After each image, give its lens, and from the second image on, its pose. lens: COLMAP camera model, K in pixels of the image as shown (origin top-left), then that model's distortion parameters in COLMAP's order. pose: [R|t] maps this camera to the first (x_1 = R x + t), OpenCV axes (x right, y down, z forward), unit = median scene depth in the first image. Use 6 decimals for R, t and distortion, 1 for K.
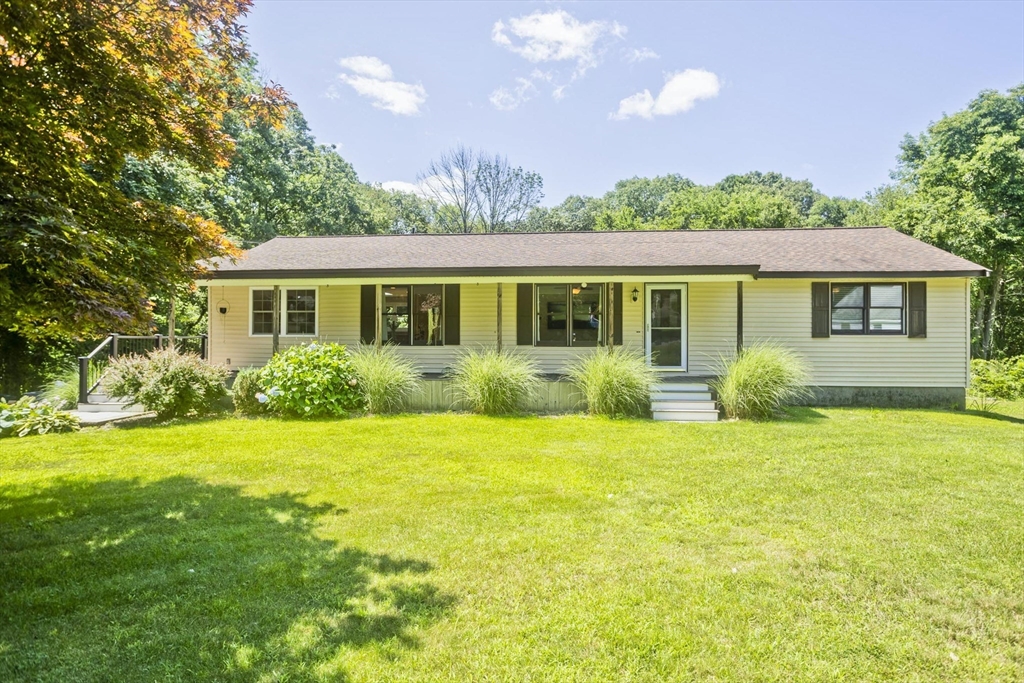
lens RADIAL K [[569.9, 0, 512.0], [0, 569.9, 341.5], [0, 0, 1]] dist [-0.029185, 0.000530]
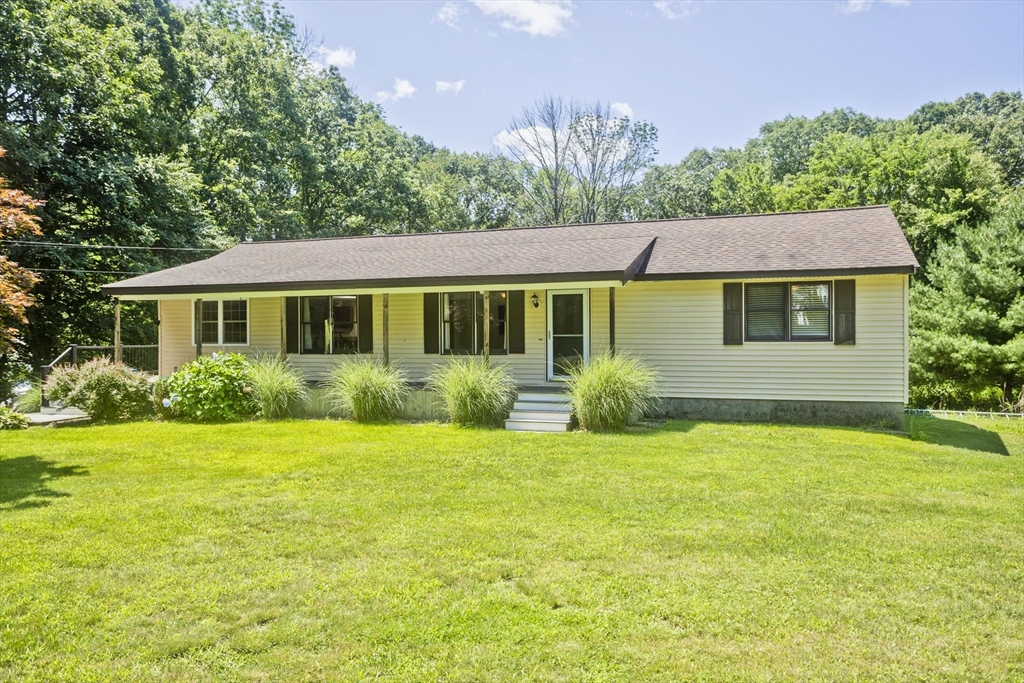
lens RADIAL K [[779.2, 0, 512.0], [0, 779.2, 341.5], [0, 0, 1]] dist [-0.006793, 0.036558]
pose [[0.970798, -0.006561, -0.239811, 0.491713], [0.007166, 0.999973, 0.001652, -0.016438], [0.239793, -0.003322, 0.970818, -0.279097]]
